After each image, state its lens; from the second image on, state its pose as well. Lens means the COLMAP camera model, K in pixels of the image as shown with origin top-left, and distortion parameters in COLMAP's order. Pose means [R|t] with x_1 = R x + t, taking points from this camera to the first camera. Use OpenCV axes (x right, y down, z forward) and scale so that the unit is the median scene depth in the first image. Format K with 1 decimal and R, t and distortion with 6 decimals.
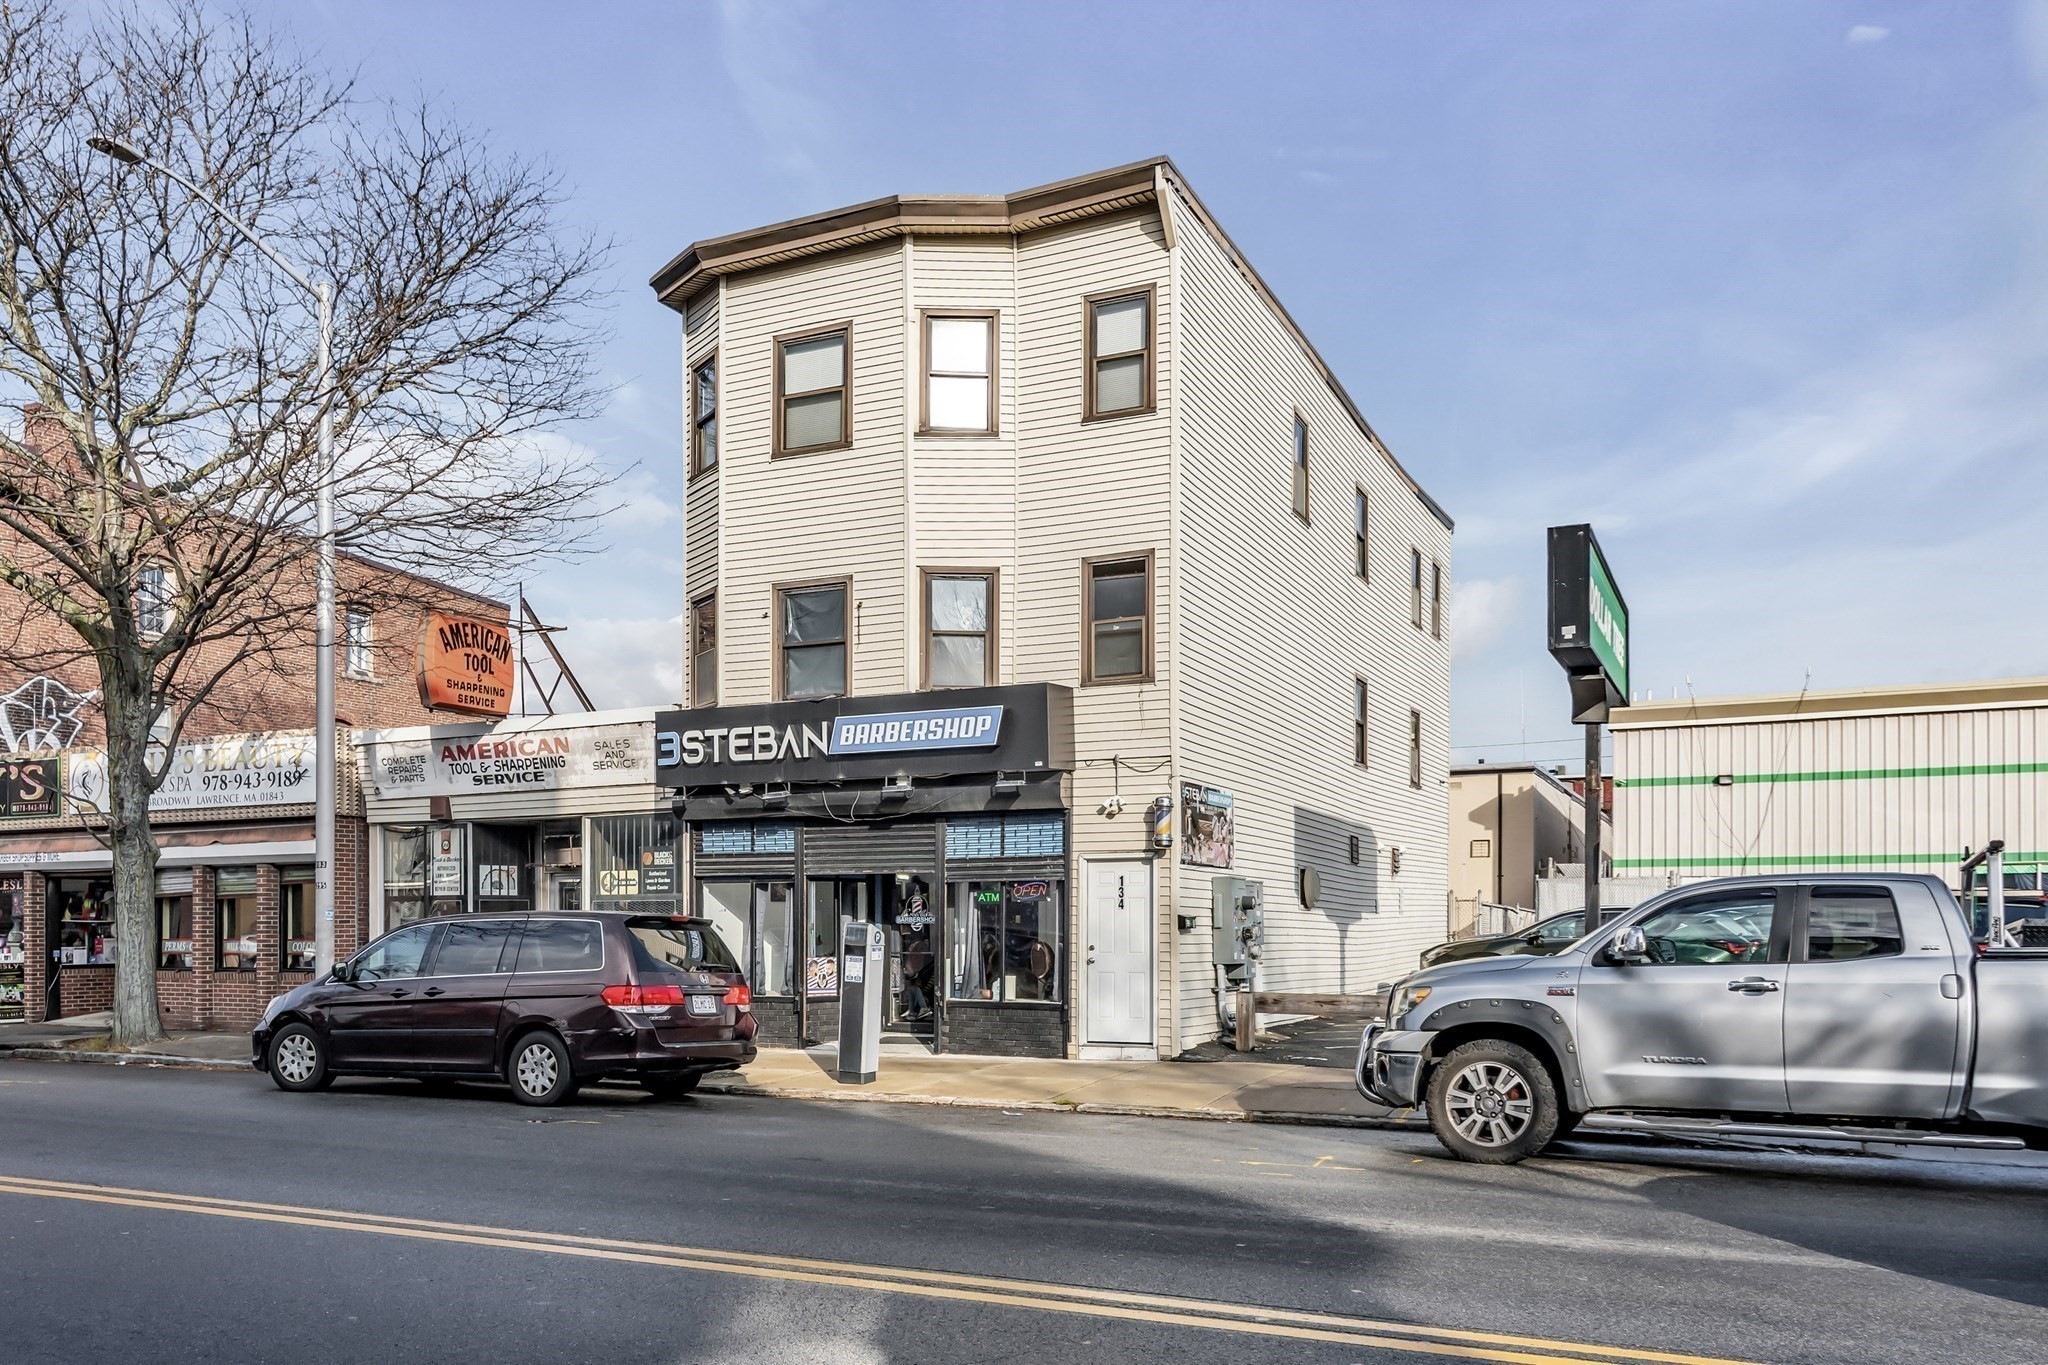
lens RADIAL K [[1549.9, 0, 1024.0], [0, 1549.9, 682.5], [0, 0, 1]] dist [0.002840, 0.000509]
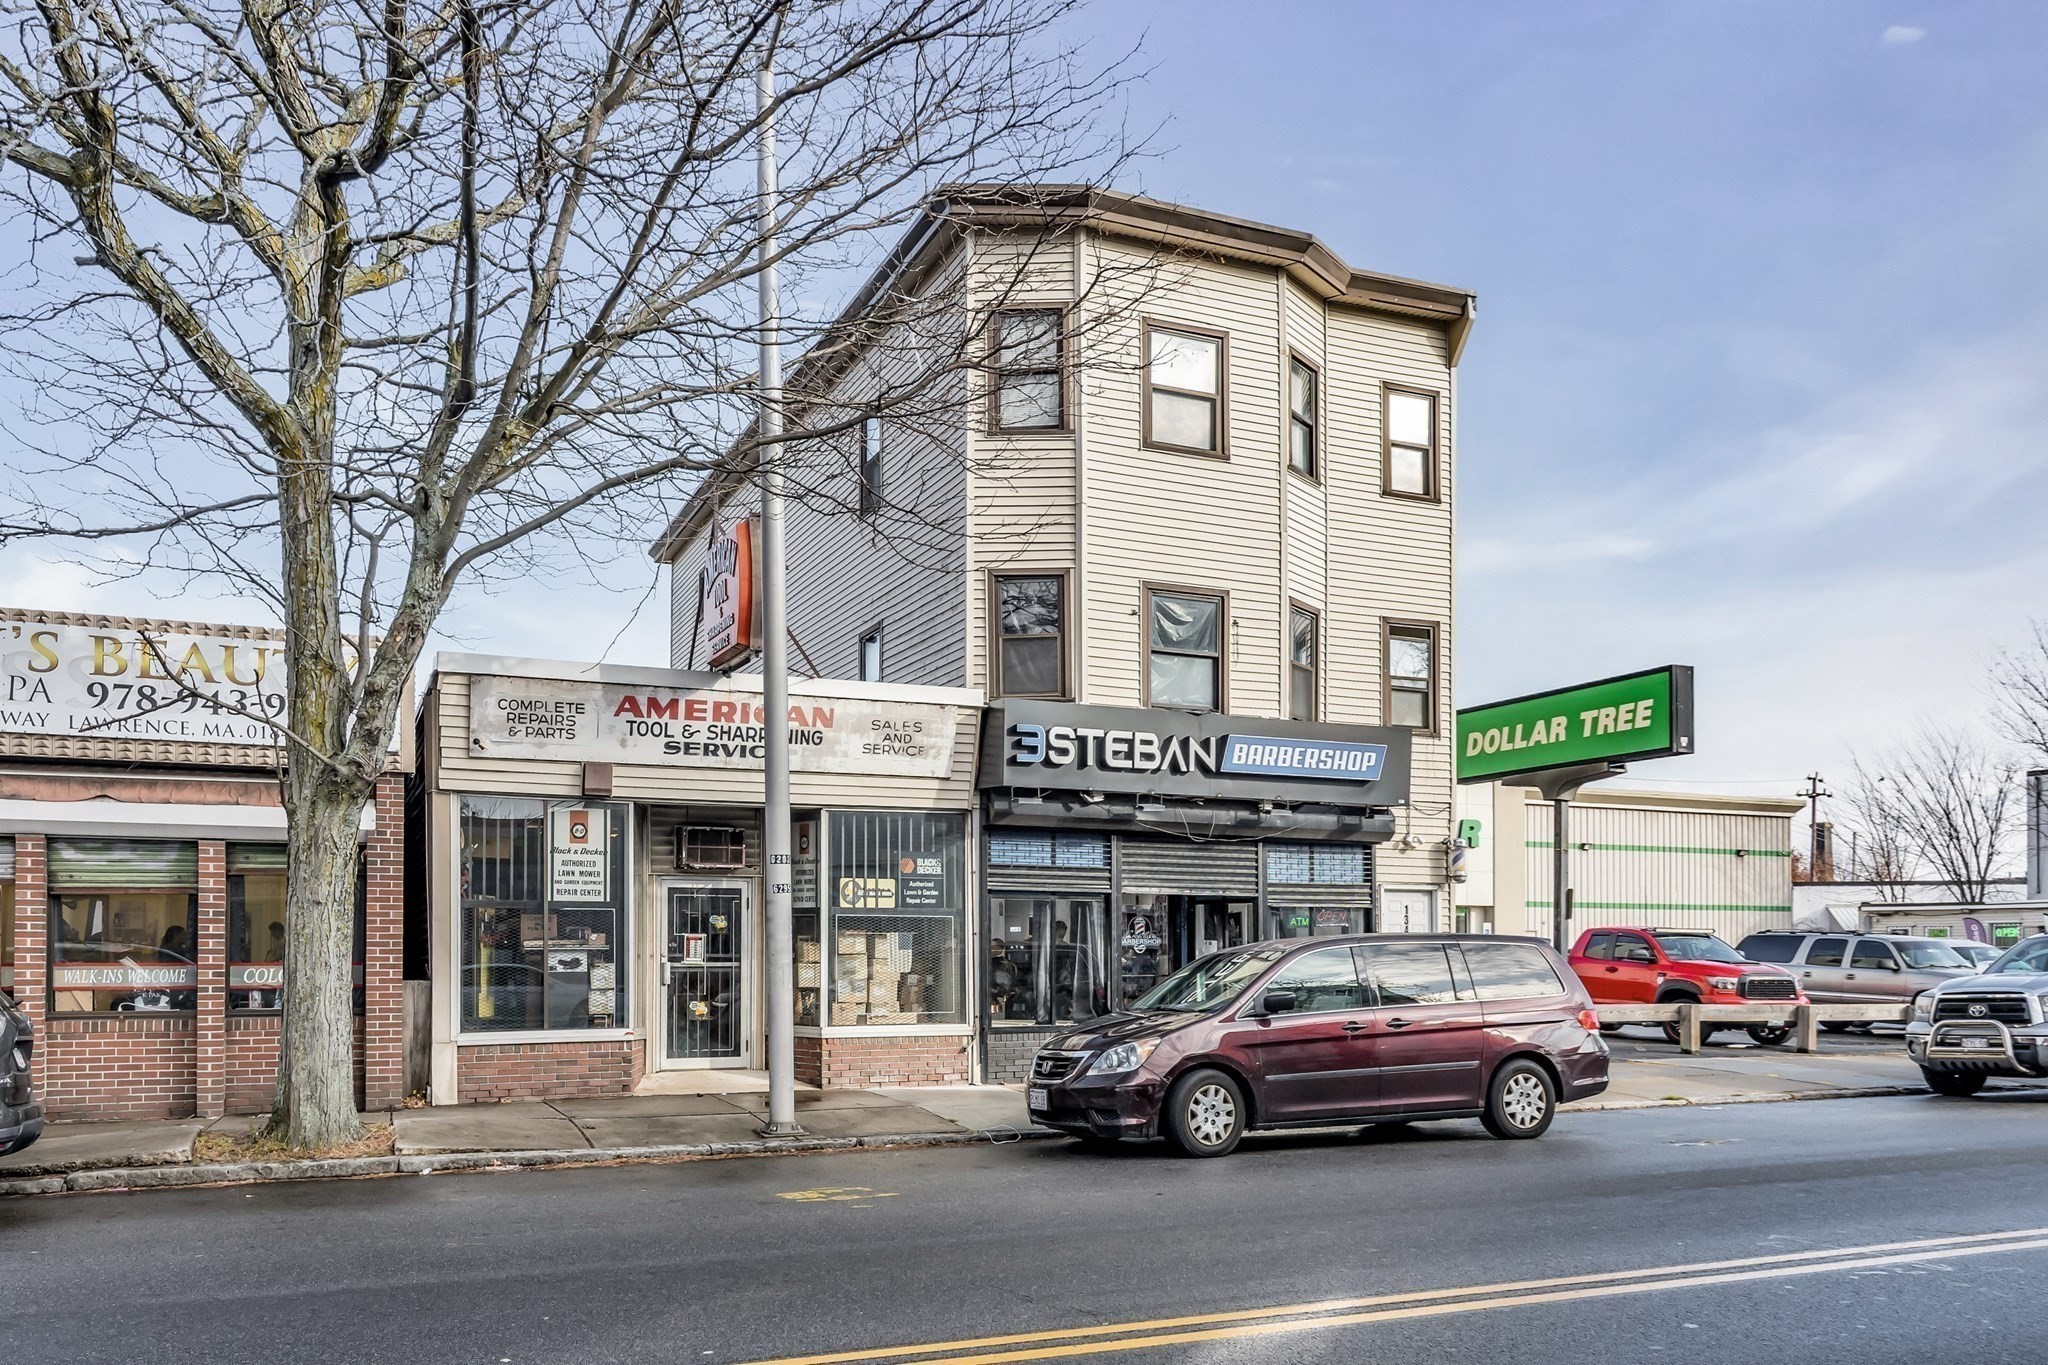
lens RADIAL K [[1549.9, 0, 1024.0], [0, 1549.9, 682.5], [0, 0, 1]] dist [0.002840, 0.000509]
pose [[0.648111, 0.132427, 0.749944, -0.909862], [-0.124321, 0.989952, -0.067368, 0.069521], [-0.751330, -0.049572, 0.658062, 0.440903]]
